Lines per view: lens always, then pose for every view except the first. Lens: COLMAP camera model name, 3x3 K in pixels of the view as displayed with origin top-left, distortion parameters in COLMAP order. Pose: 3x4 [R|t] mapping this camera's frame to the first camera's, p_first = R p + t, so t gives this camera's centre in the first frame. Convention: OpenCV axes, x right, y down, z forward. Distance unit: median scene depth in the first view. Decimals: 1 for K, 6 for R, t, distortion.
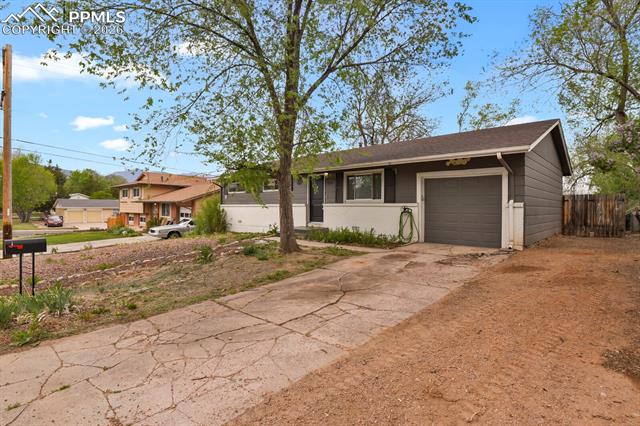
lens RADIAL K [[316.6, 0, 320.0], [0, 316.6, 213.0], [0, 0, 1]] dist [-0.003210, -0.000675]
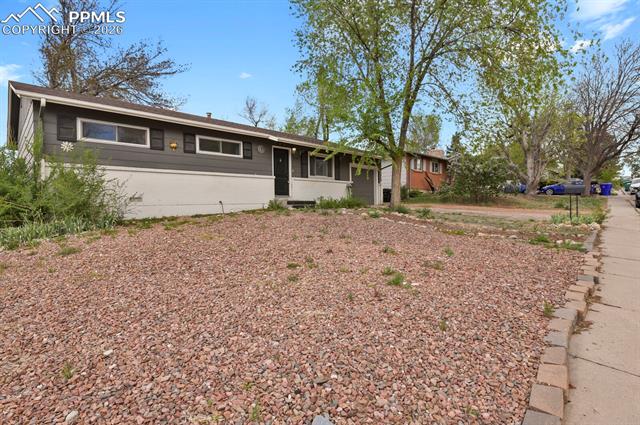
lens RADIAL K [[316.6, 0, 320.0], [0, 316.6, 212.5], [0, 0, 1]] dist [-0.003210, -0.000675]
pose [[0.021297, -0.068751, 0.997406, -1.028122], [-0.004262, 0.997617, 0.068857, 0.012551], [-0.999764, -0.005717, 0.020954, 0.894883]]
